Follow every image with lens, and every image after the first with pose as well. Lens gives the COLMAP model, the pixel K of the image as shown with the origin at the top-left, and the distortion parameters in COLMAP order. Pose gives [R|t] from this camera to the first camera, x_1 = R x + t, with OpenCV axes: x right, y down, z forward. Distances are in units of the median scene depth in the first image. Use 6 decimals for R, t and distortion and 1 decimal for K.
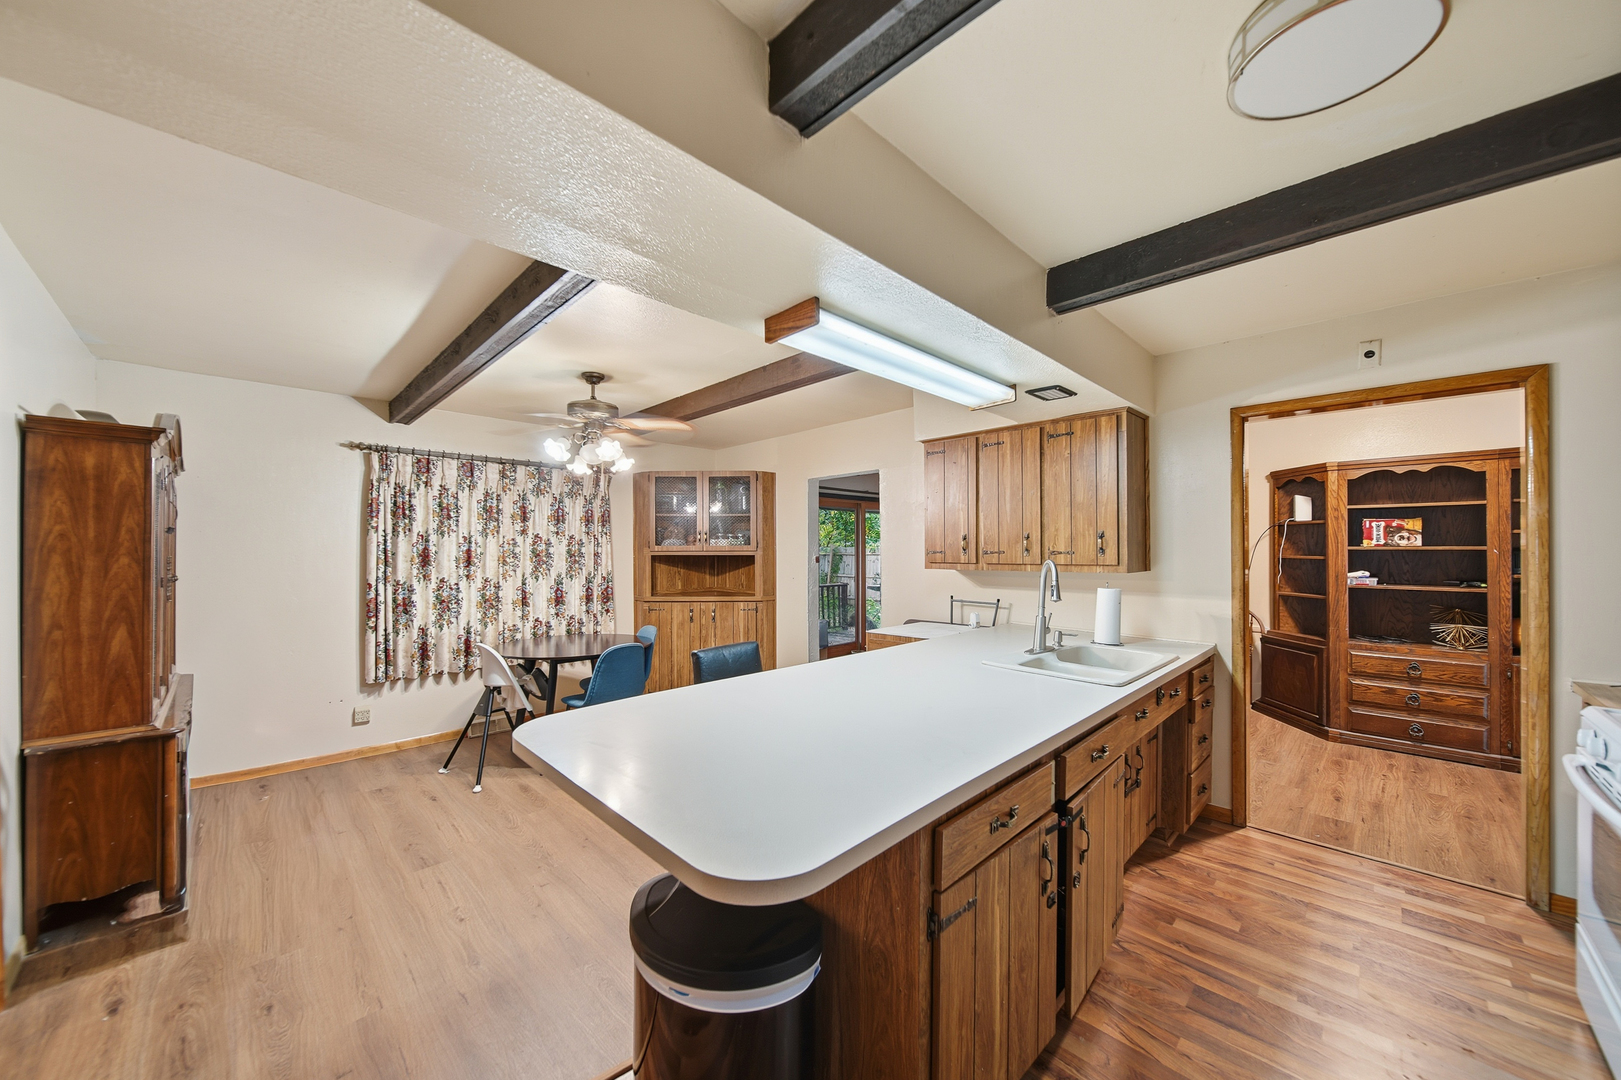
lens RADIAL K [[584.0, 0, 804.7], [0, 584.0, 547.0], [0, 0, 1]] dist [-0.002629, -0.000031]
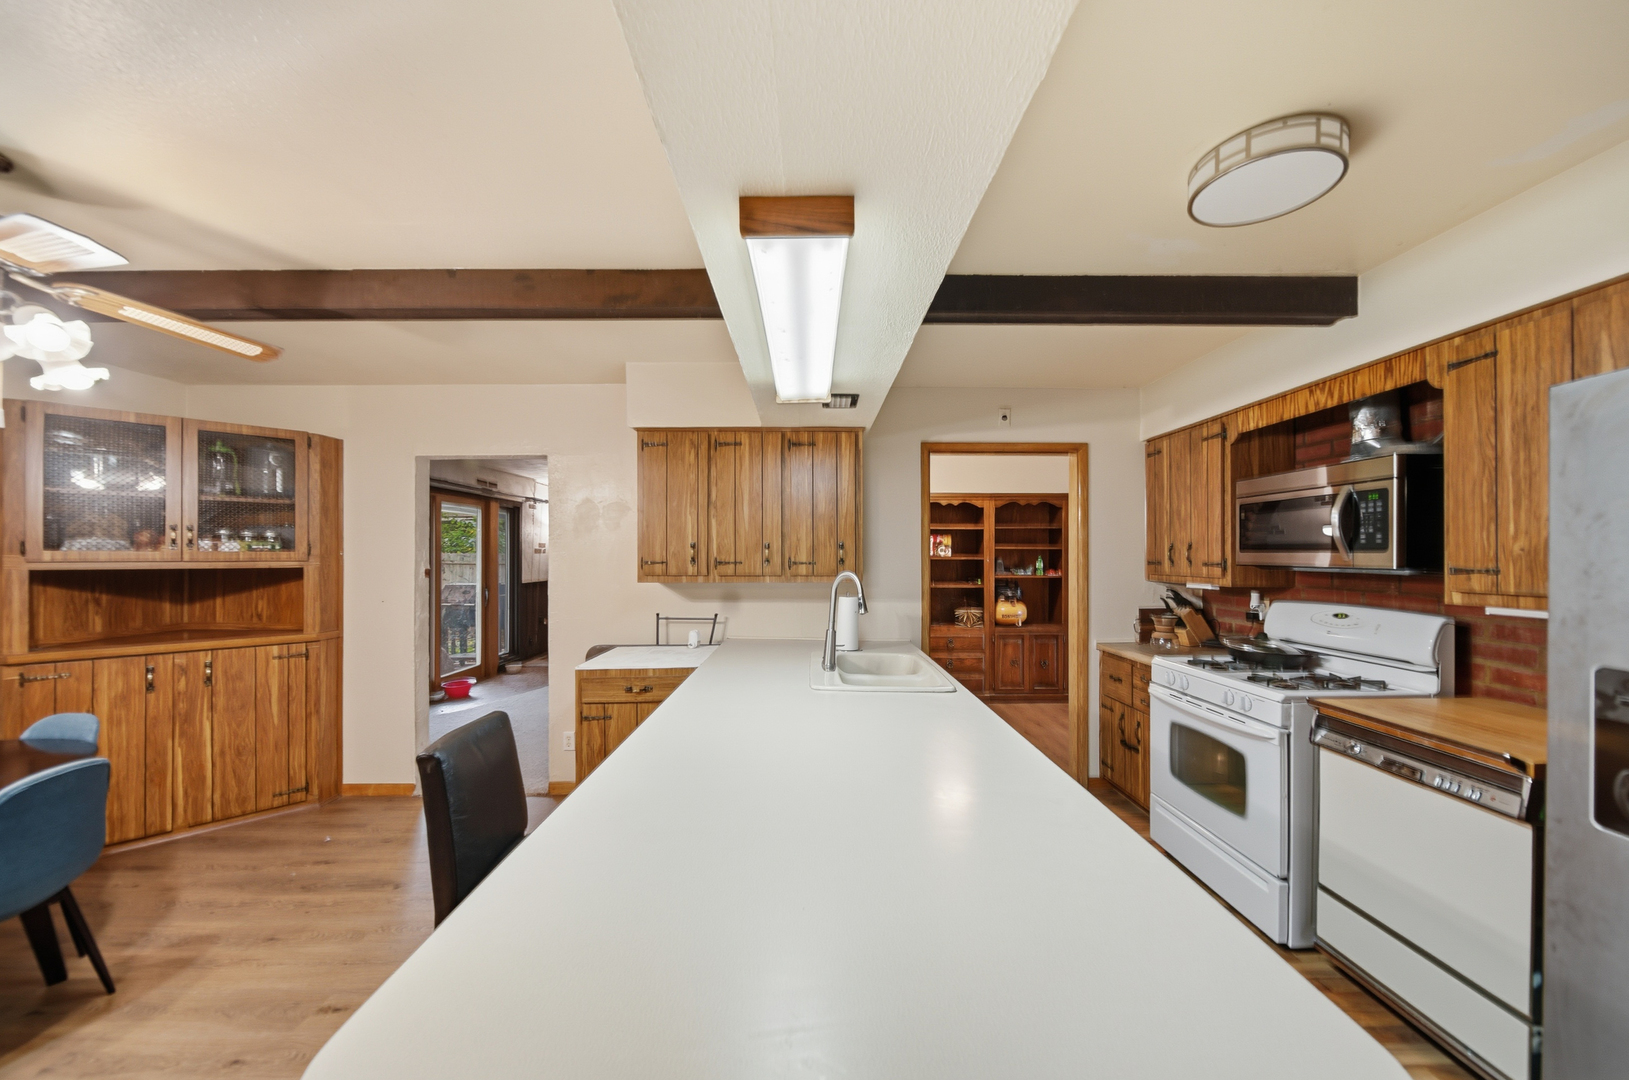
lens RADIAL K [[586.9, 0, 817.0], [0, 586.9, 549.3], [0, 0, 1]] dist [-0.002629, -0.000031]
pose [[0.692878, 0.010244, 0.720983, -0.157777], [-0.005441, 0.999945, -0.008978, -0.002501], [-0.721035, 0.002298, 0.692895, 0.174550]]
